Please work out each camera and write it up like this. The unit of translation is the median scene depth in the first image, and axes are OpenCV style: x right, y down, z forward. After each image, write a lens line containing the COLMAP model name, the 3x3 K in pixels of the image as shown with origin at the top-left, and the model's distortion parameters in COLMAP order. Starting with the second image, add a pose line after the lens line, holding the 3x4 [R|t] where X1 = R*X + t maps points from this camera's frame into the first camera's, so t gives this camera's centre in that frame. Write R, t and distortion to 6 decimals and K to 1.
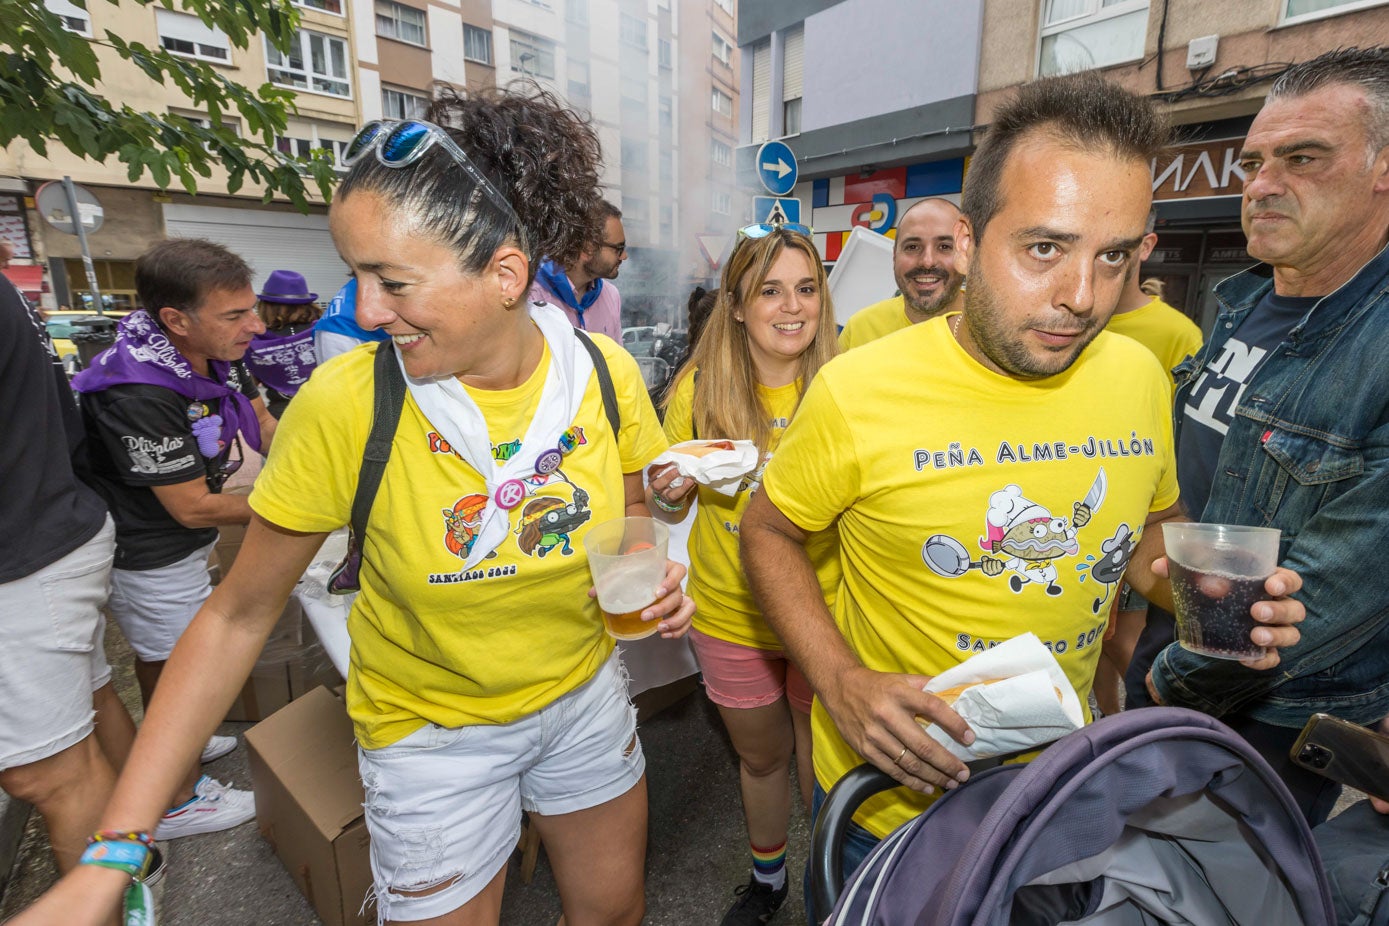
lens RADIAL K [[646.0, 0, 752.4], [0, 646.0, 423.9], [0, 0, 1]] dist [-0.003292, -0.001497]
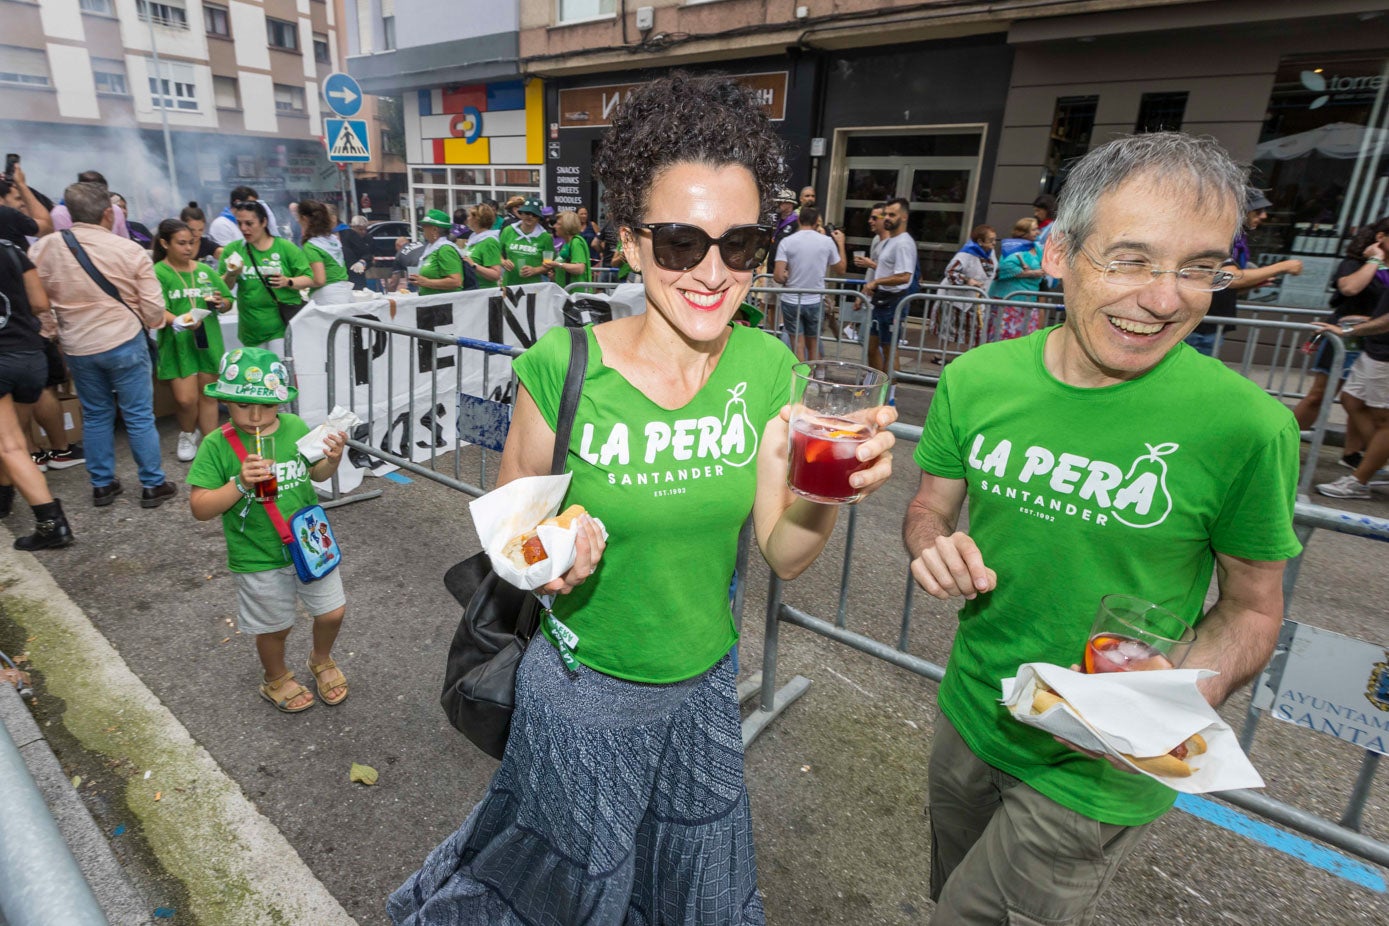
lens RADIAL K [[727.4, 0, 612.0], [0, 727.4, 393.7], [0, 0, 1]] dist [0.000771, -0.001813]
pose [[0.984232, -0.054815, 0.168174, 0.235641], [0.040533, 0.995365, 0.087214, 0.064971], [-0.172175, -0.079022, 0.981892, -0.435622]]
